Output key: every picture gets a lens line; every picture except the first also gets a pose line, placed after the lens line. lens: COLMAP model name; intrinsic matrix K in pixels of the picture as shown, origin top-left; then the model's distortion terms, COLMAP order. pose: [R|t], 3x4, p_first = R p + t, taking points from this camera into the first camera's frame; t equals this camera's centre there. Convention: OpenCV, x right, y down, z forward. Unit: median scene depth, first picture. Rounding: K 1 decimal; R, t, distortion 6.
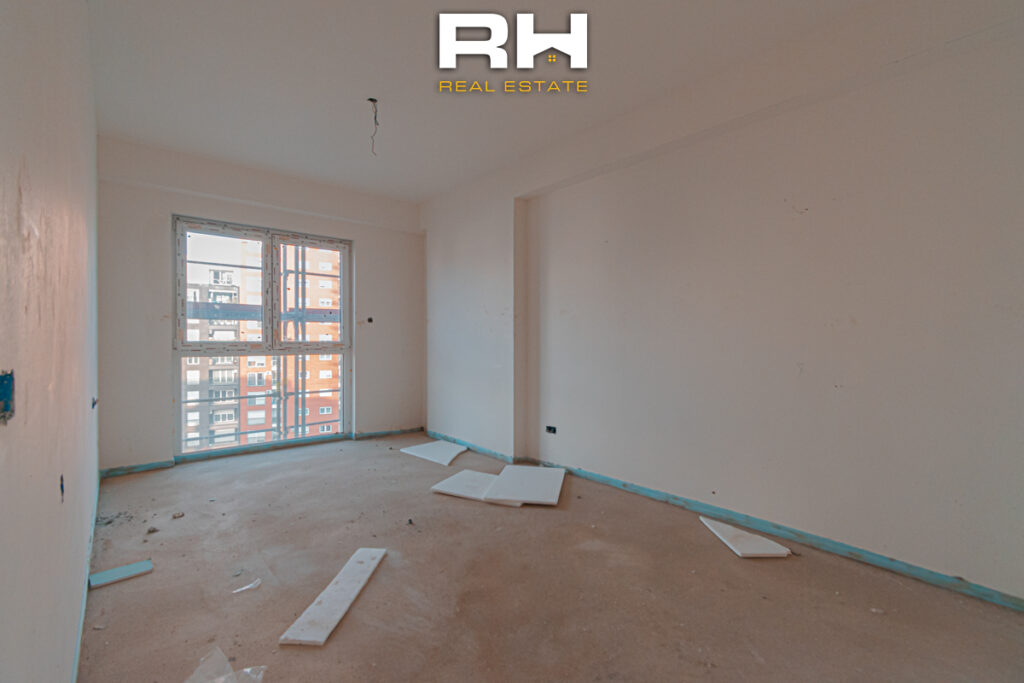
lens RADIAL K [[449.9, 0, 520.2], [0, 449.9, 340.3], [0, 0, 1]] dist [0.000614, 0.000003]
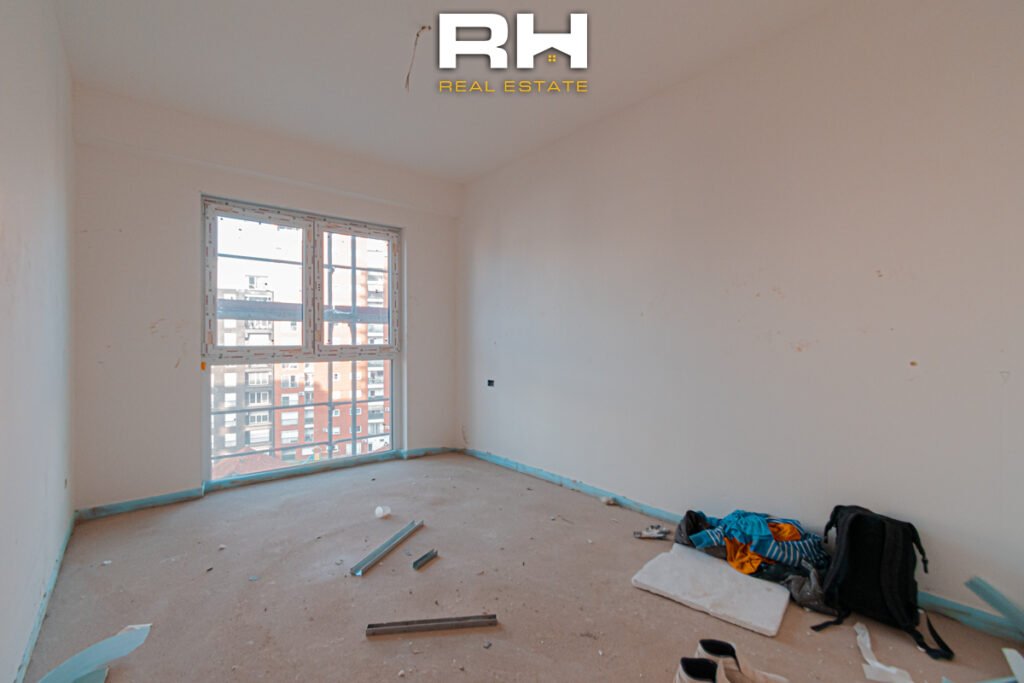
lens RADIAL K [[449.9, 0, 520.2], [0, 449.9, 340.3], [0, 0, 1]] dist [0.000614, 0.000003]
pose [[0.998424, -0.003942, -0.055988, -0.092772], [0.003644, 0.999979, -0.005419, -0.001470], [0.056008, 0.005206, 0.998417, 0.136555]]
